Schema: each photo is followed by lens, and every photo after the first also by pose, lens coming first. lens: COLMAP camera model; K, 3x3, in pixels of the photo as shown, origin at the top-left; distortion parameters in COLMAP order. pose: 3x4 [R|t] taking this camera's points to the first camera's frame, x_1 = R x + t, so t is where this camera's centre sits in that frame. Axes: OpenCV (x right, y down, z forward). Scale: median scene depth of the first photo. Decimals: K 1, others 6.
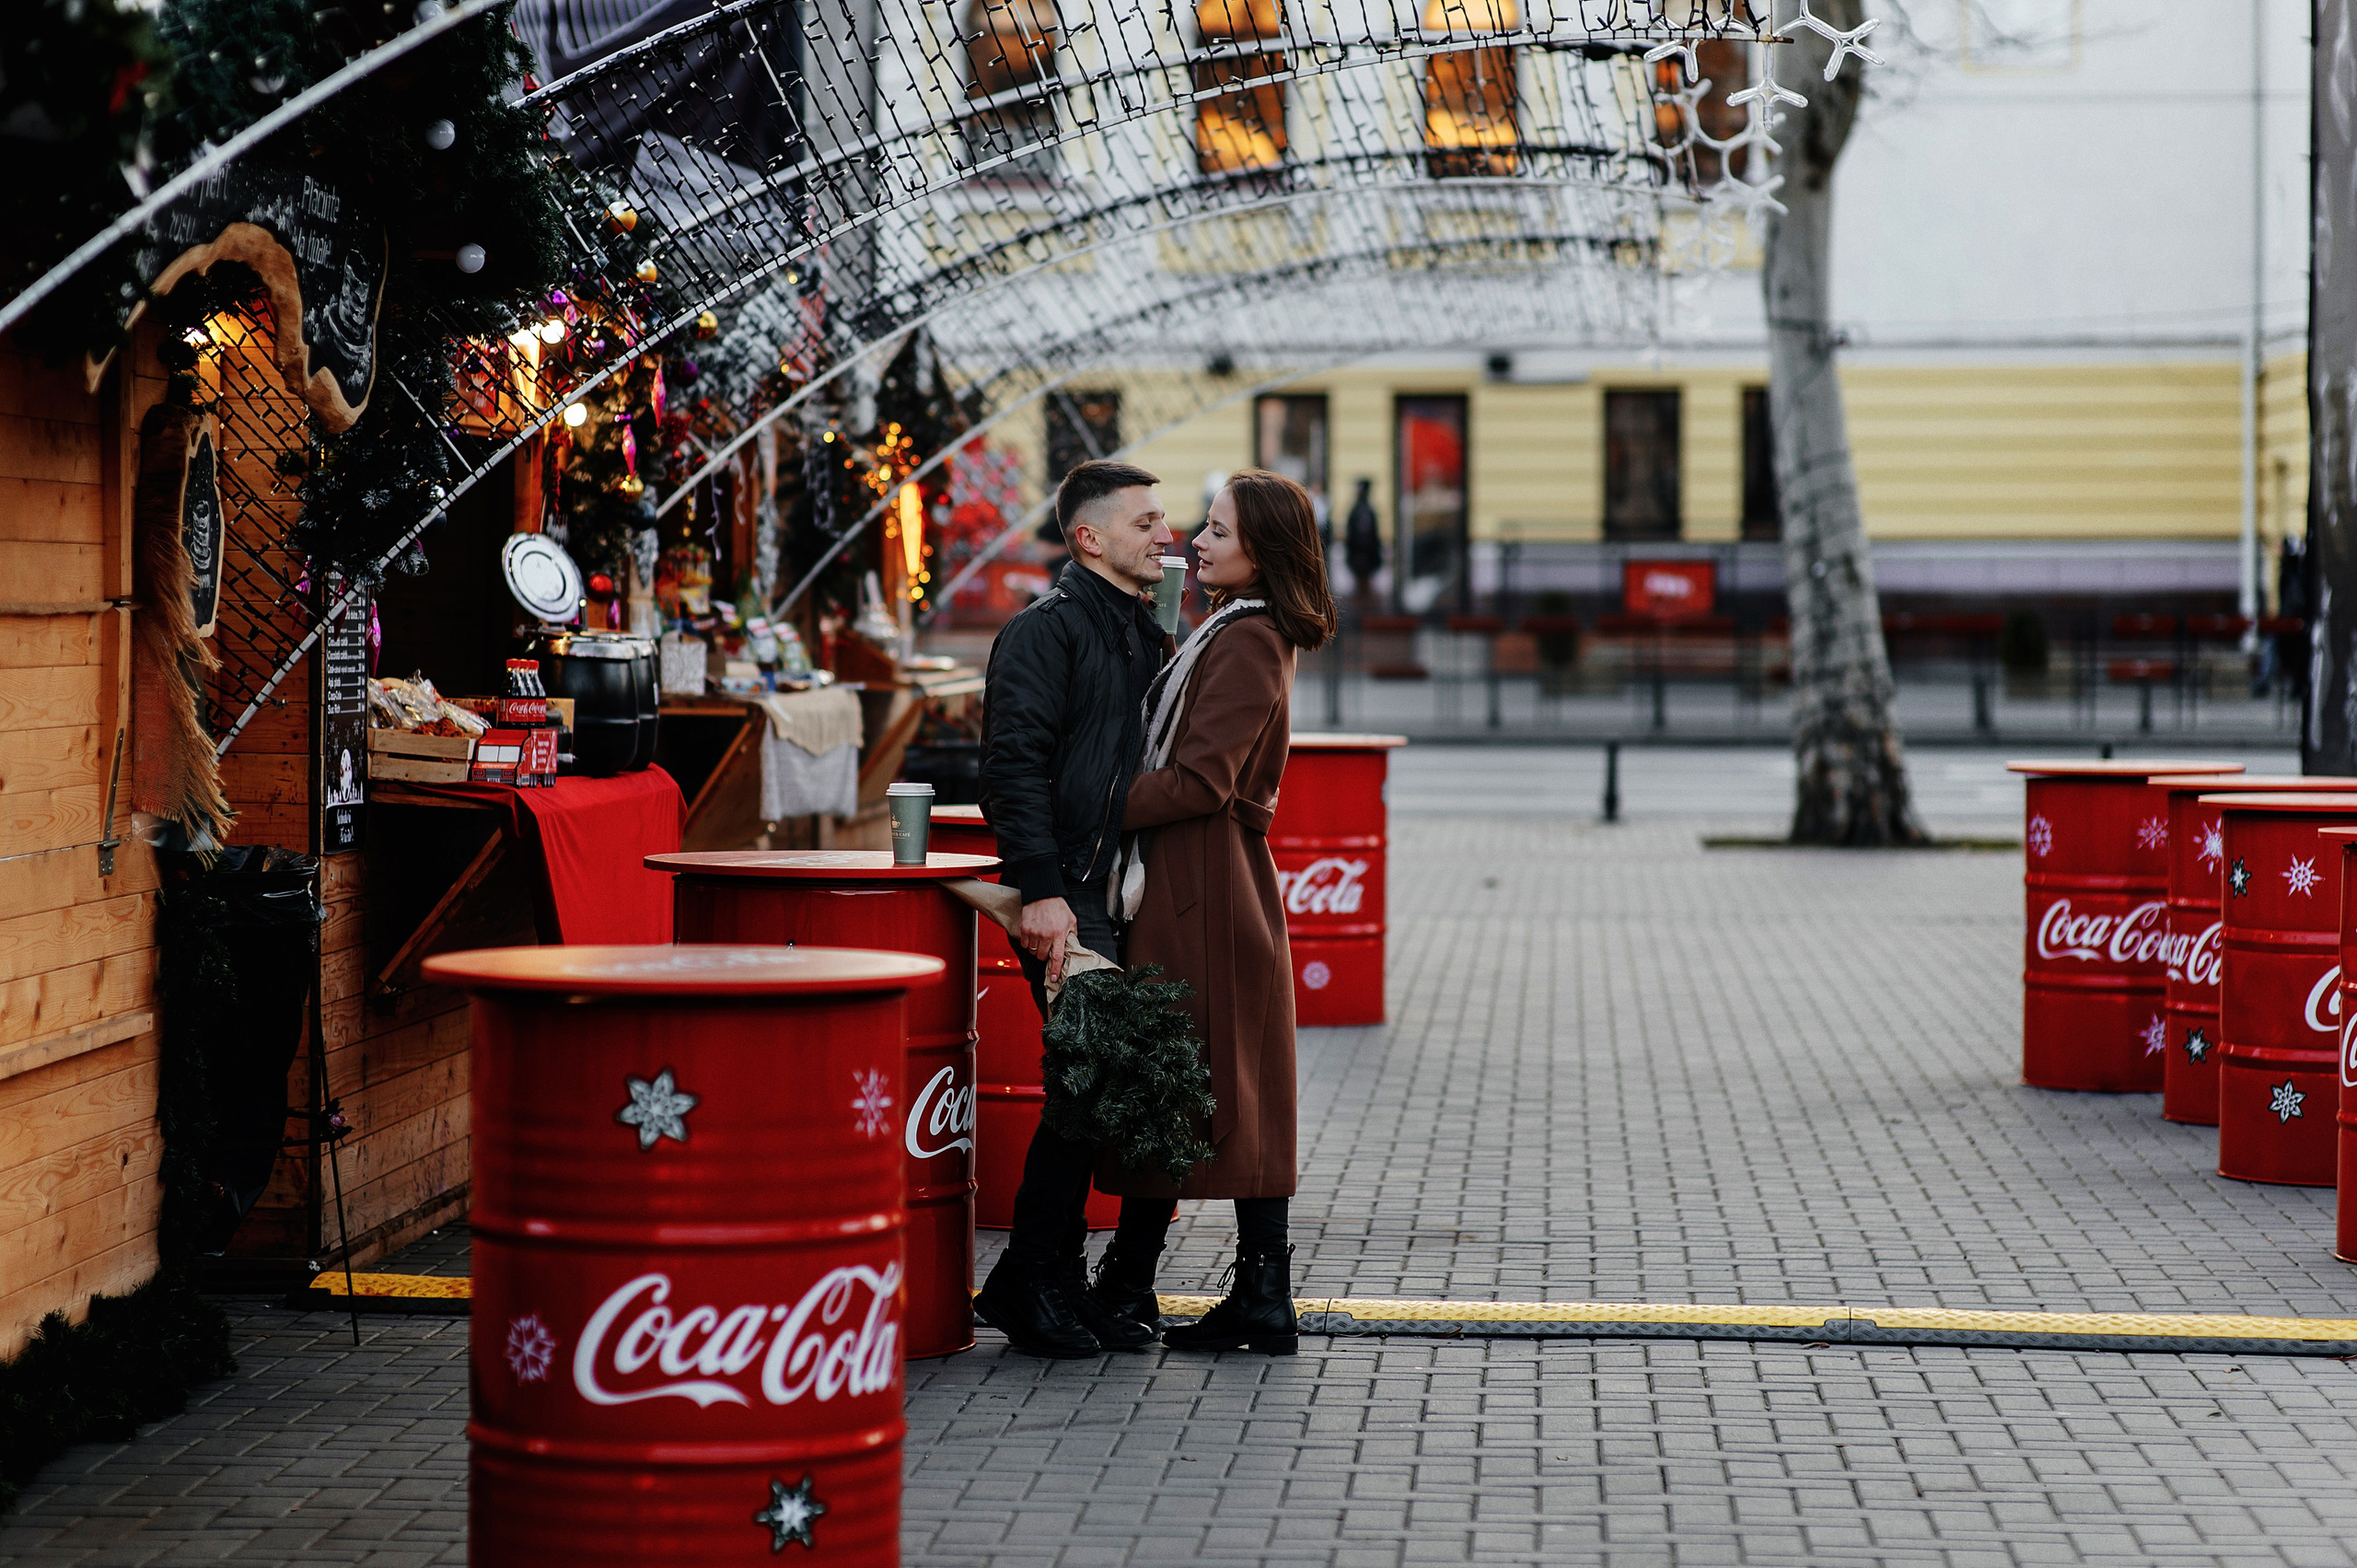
lens RADIAL K [[6102.5, 0, 1110.6], [0, 6102.5, 777.3], [0, 0, 1]] dist [0.011367, 0.014547]
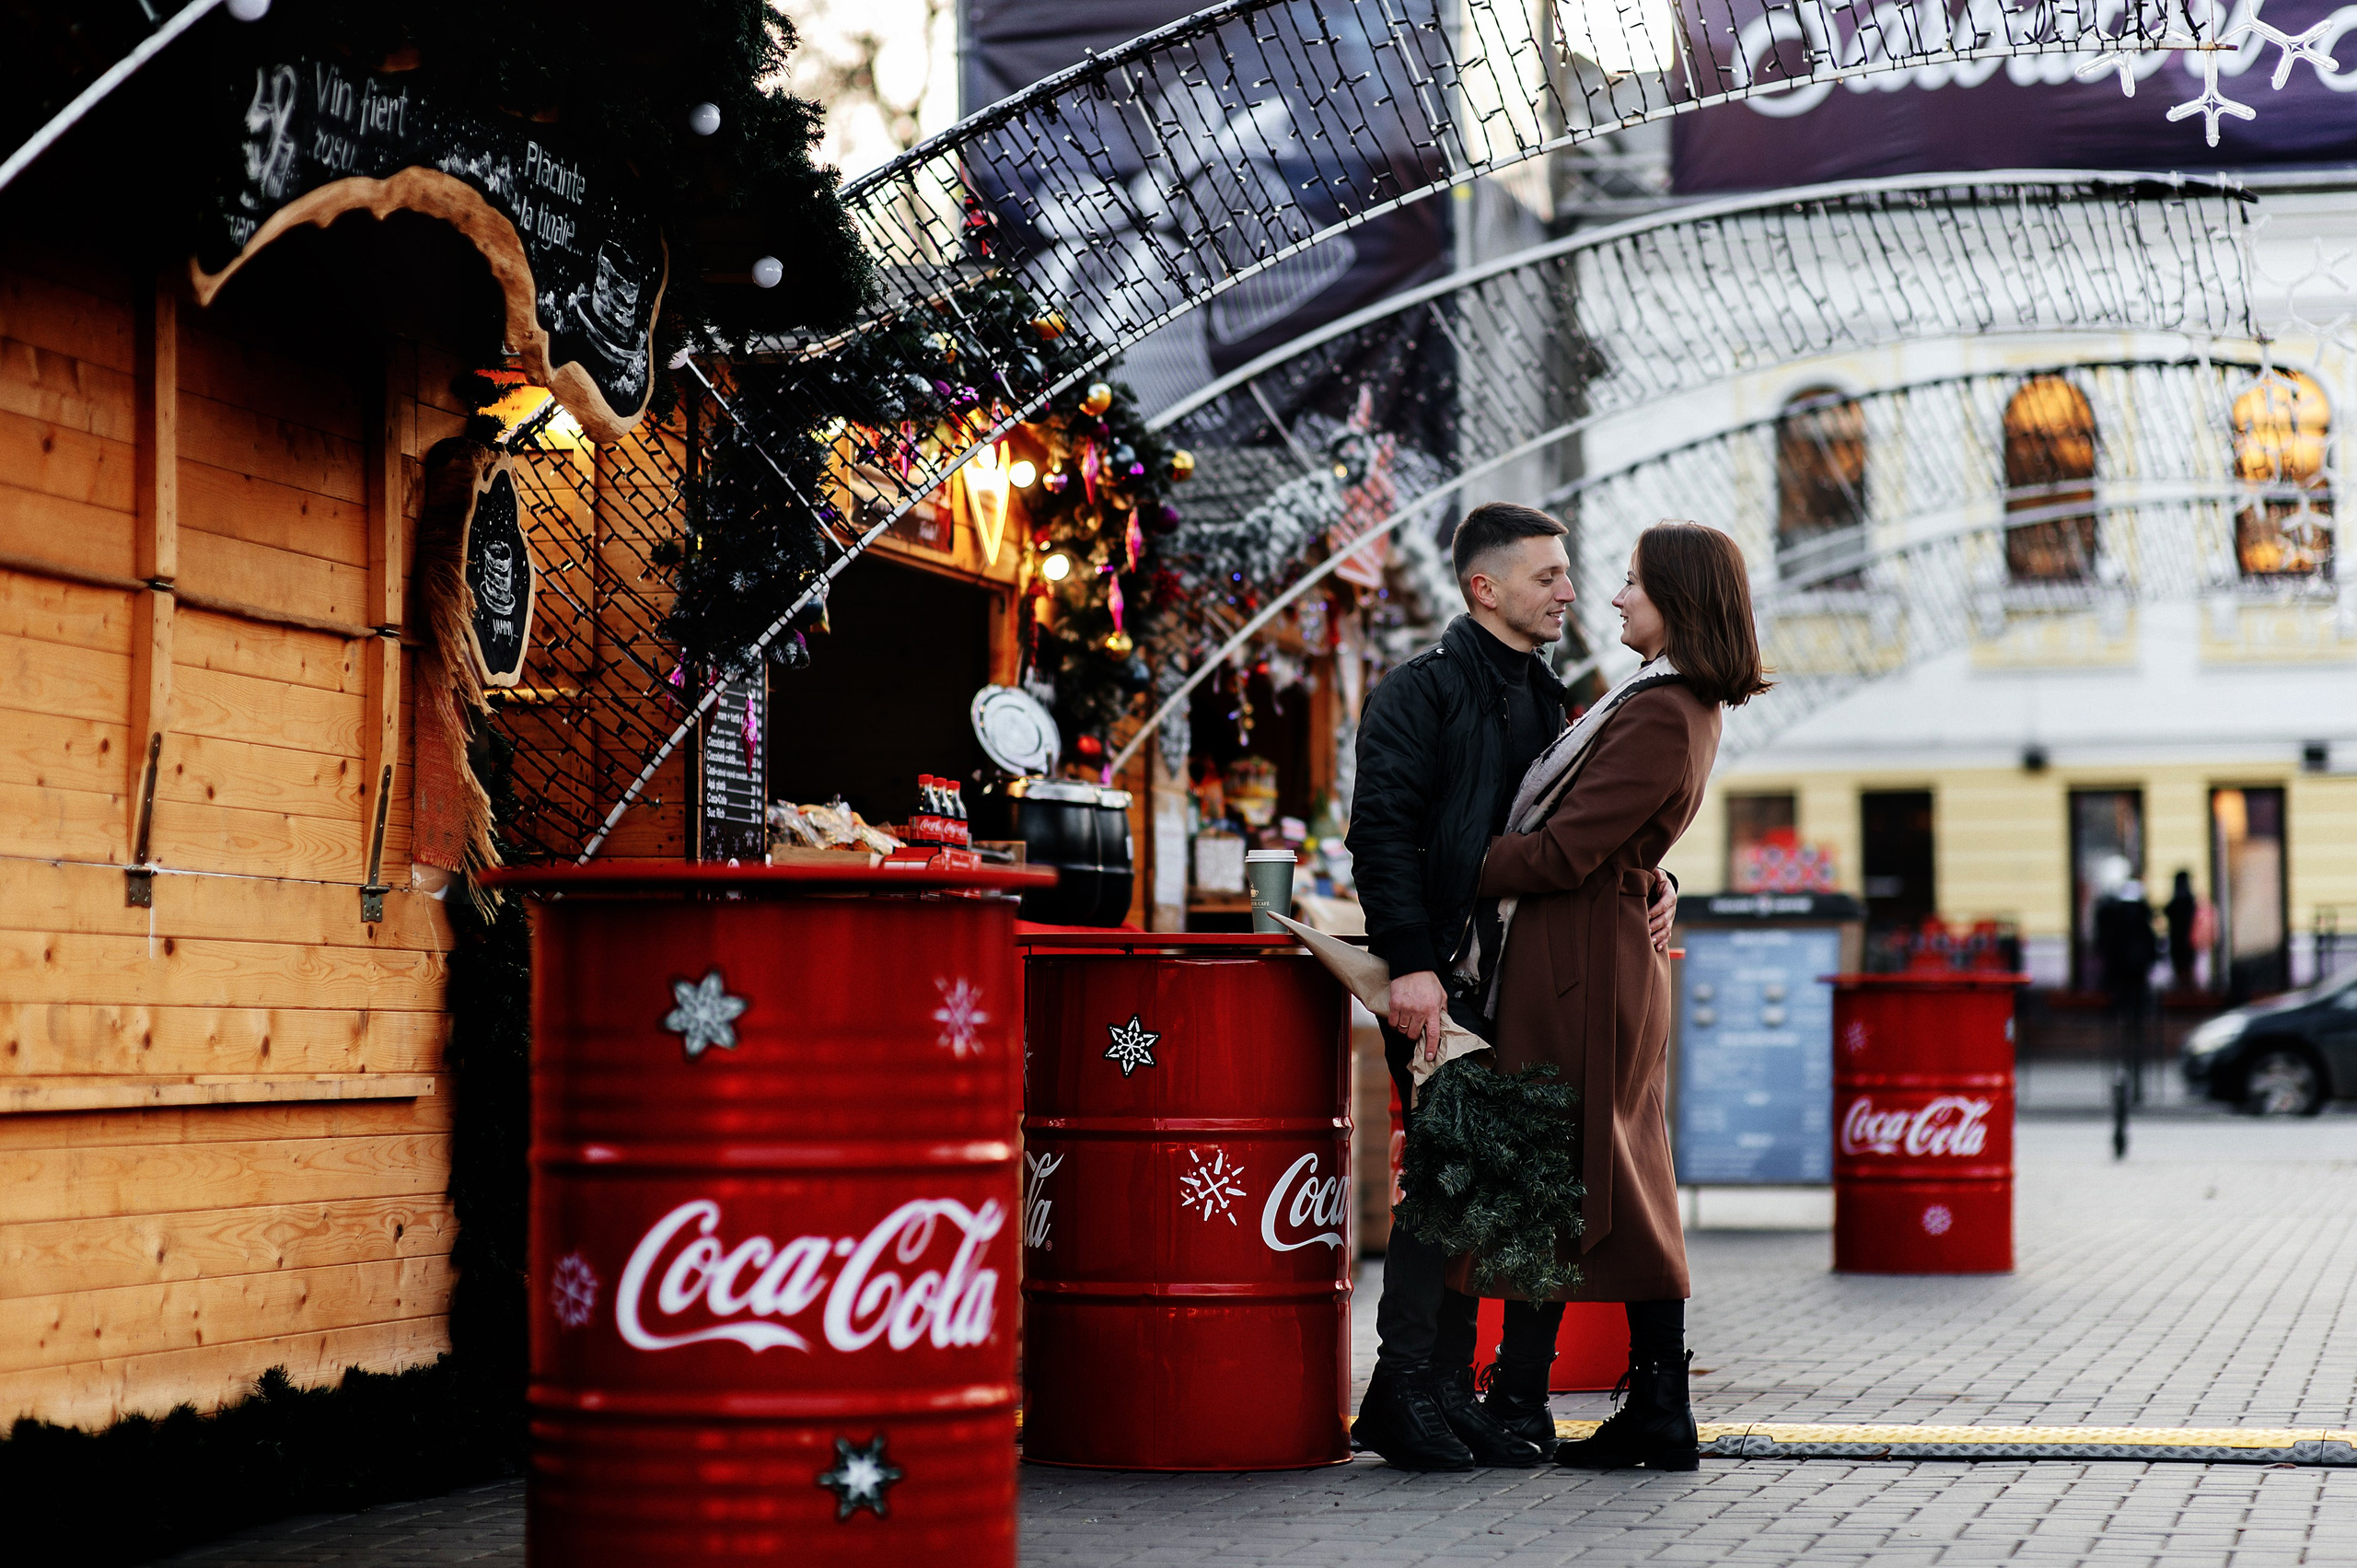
lens RADIAL K [[5895.0, 0, 1178.5], [0, 5895.0, 784.0], [0, 0, 1]] dist [-0.016879, 0.894092]
pose [[0.989889, -0.014607, -0.141092, 0.070577], [0.003579, 0.996939, -0.078107, 0.053802], [0.141801, 0.076812, 0.986910, 0.097258]]
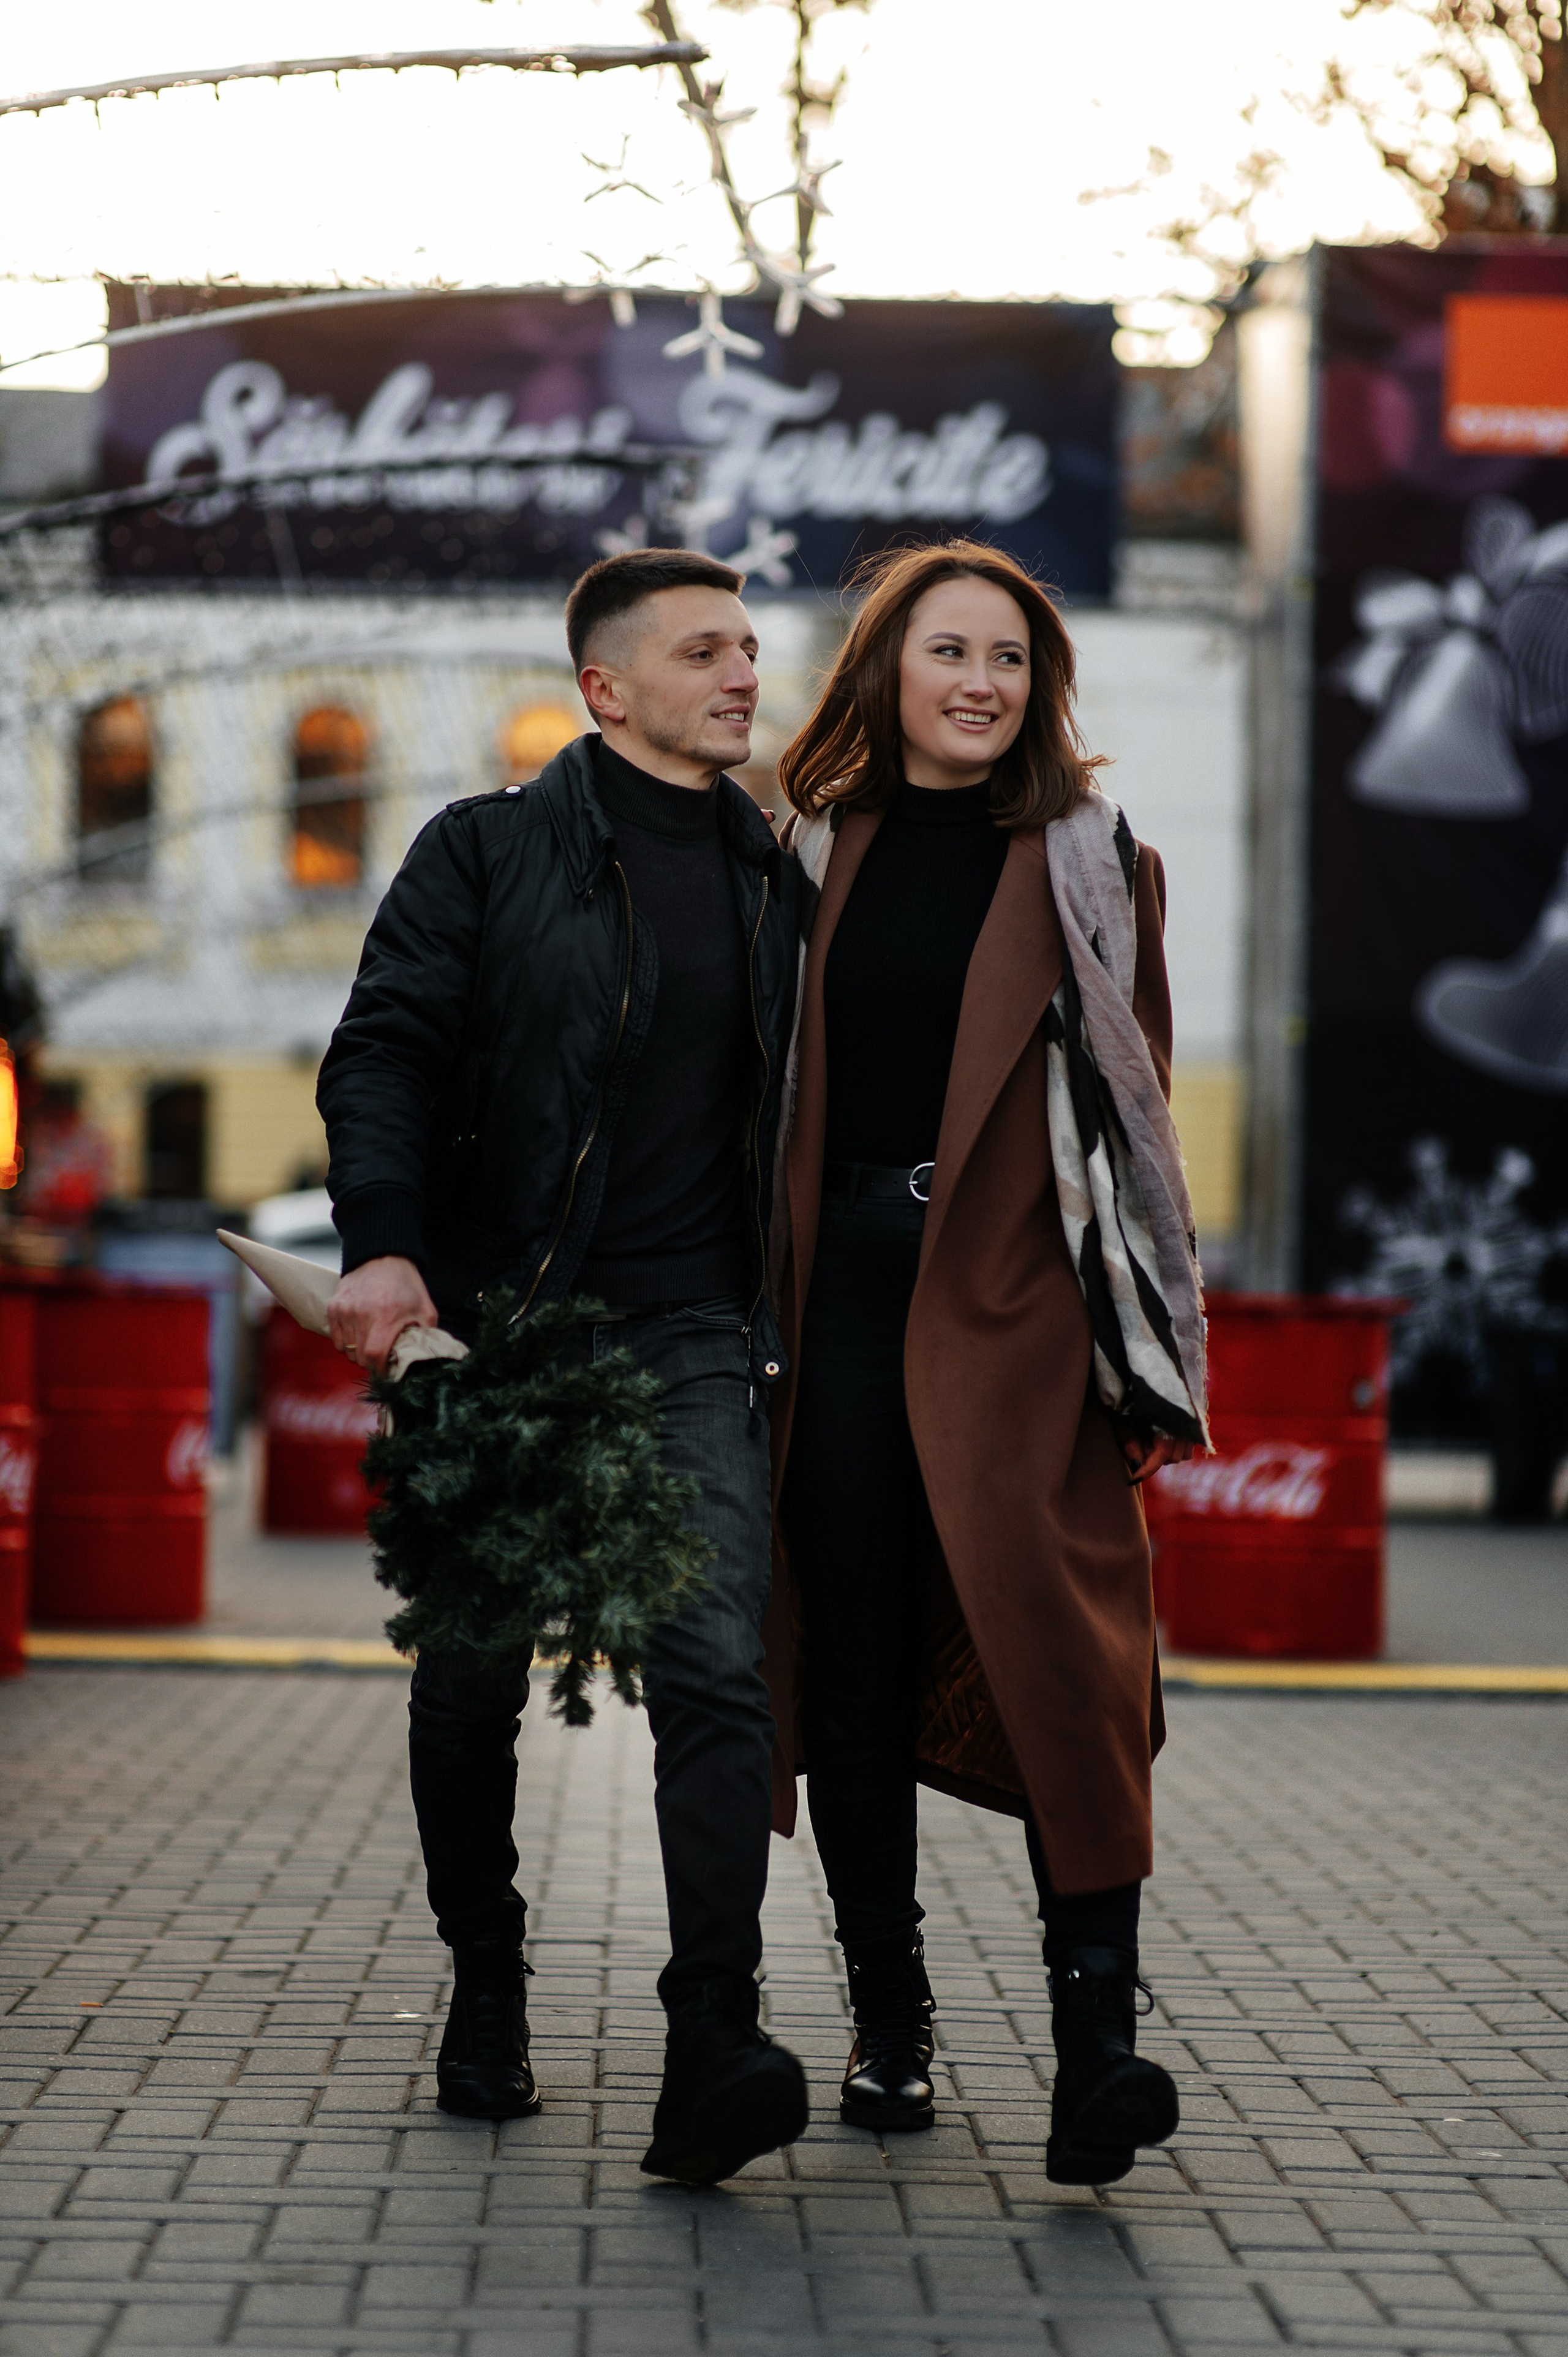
lens RADIAL K [[5894.8, 0, 784.0], [0, 5894.8, 1178.5], [0, 0, 1]] dist [-0.016879, 0.894092]
pose [[0.995263, 0.016863, 0.095748, 0.012542], [-0.011428, 0.998307, -0.057028, 0.053272], [-0.096548, 0.055664, 0.993771, -0.162735]]
